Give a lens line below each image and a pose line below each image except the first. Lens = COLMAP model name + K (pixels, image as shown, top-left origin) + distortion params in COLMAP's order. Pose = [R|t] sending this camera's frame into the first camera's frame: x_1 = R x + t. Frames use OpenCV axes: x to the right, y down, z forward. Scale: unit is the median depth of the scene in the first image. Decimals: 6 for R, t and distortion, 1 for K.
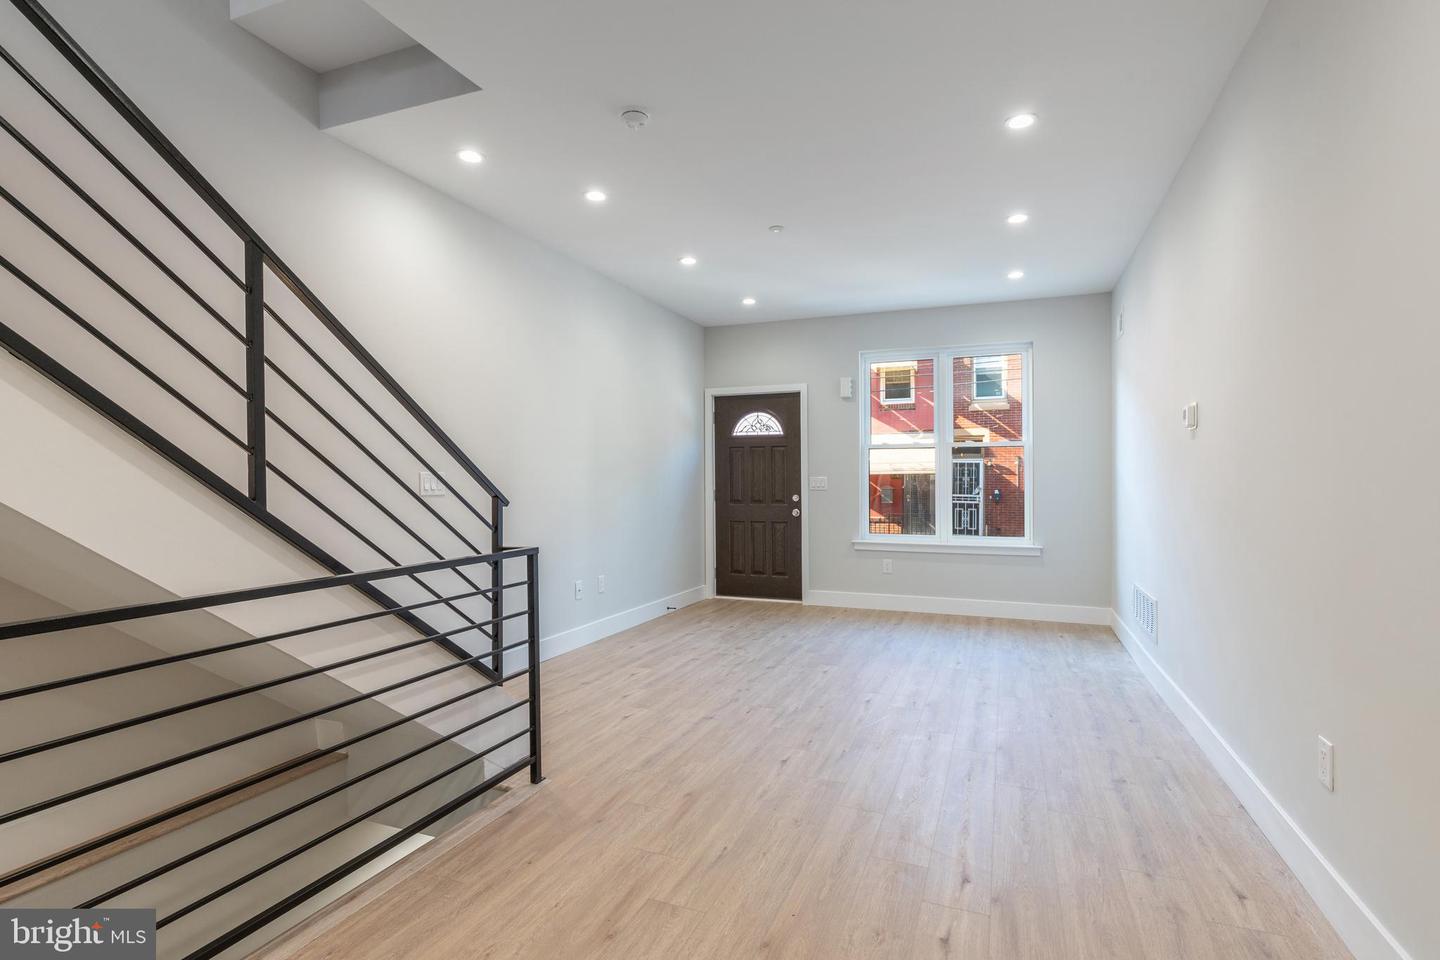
lens RADIAL K [[751.5, 0, 689.3], [0, 751.5, 470.2], [0, 0, 1]] dist [0.029676, 0.000503]
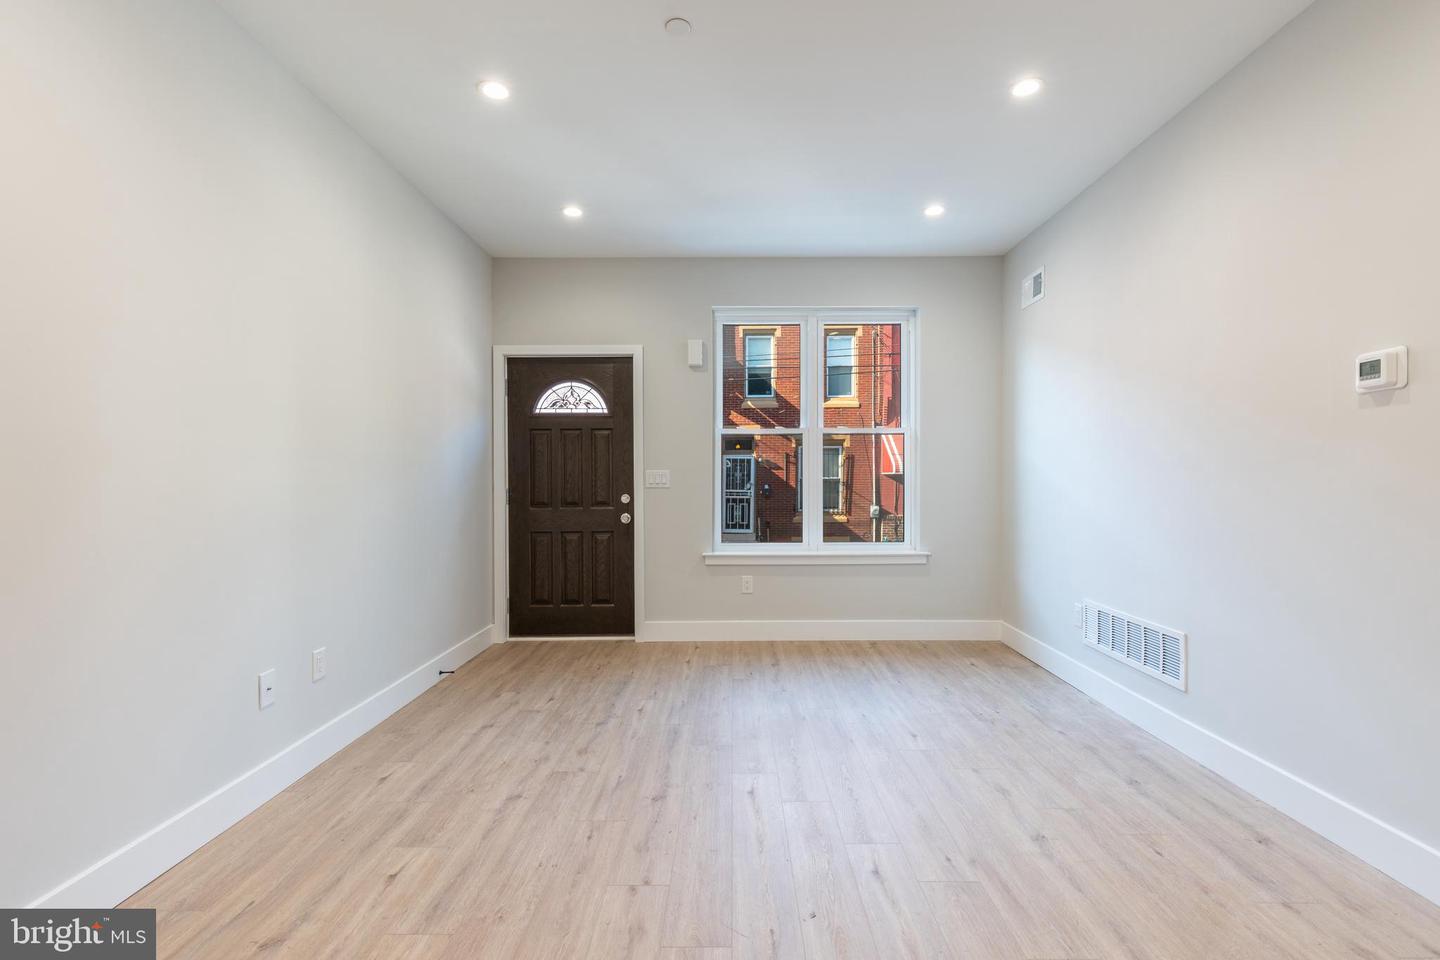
lens RADIAL K [[674.9, 0, 729.1], [0, 674.9, 471.9], [0, 0, 1]] dist [0.015984, -0.000470]
pose [[0.913288, -0.000369, 0.407314, -0.044574], [-0.002144, 0.999981, 0.005712, 0.007423], [-0.407309, -0.006090, 0.913270, 0.415712]]
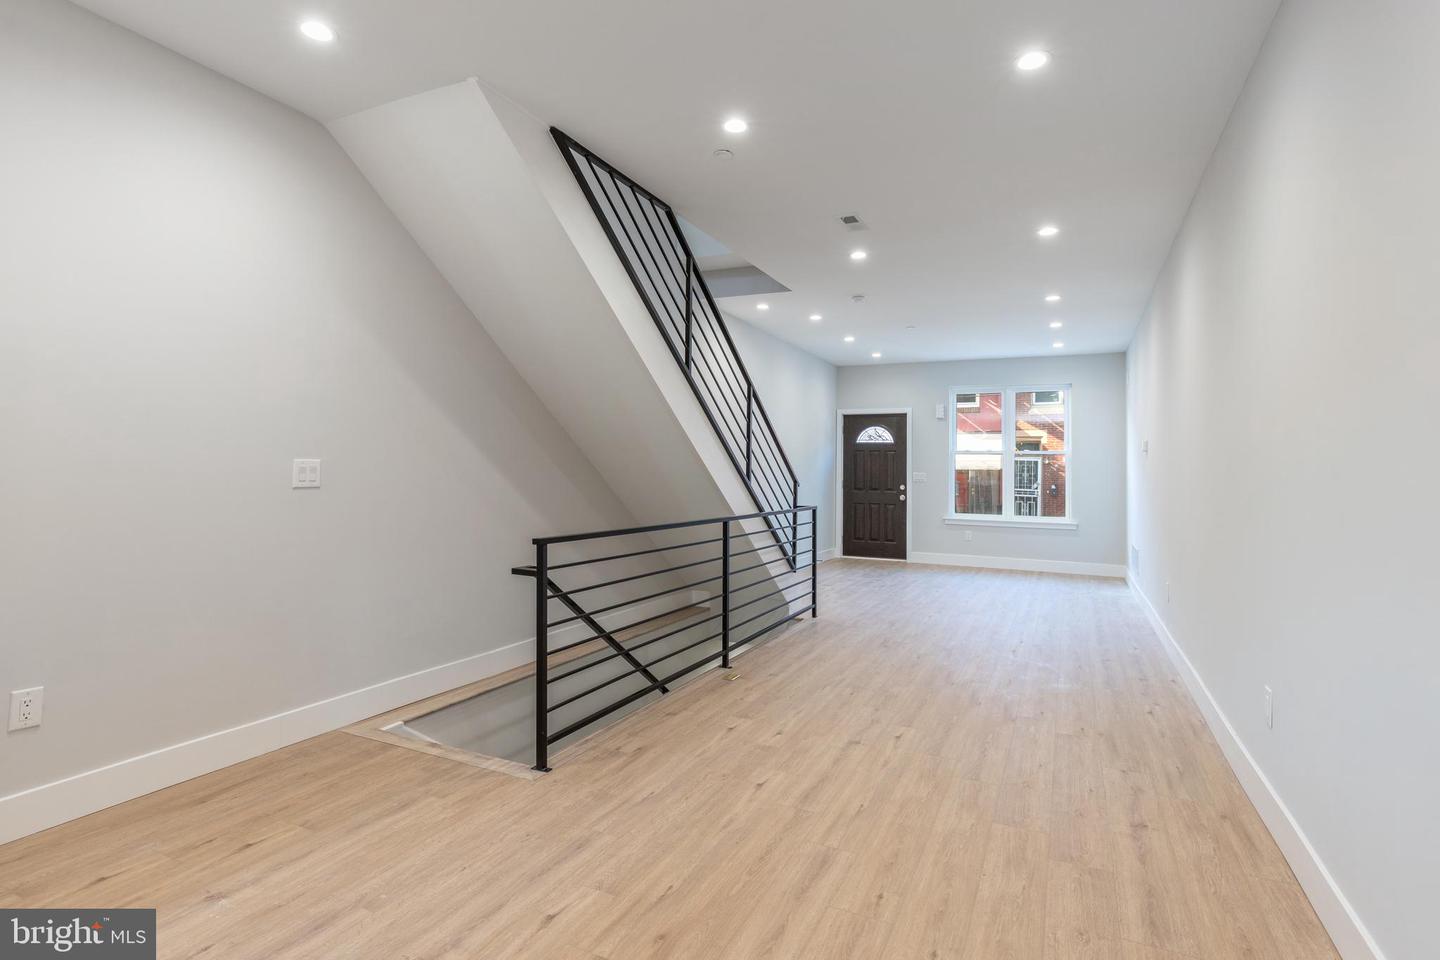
lens RADIAL K [[706.4, 0, 720.6], [0, 706.4, 450.0], [0, 0, 1]] dist [0.030279, -0.000702]
pose [[0.998359, 0.013695, -0.055601, -0.154419], [-0.014643, 0.999754, -0.016673, -0.007778], [0.055359, 0.017459, 0.998314, -0.430455]]
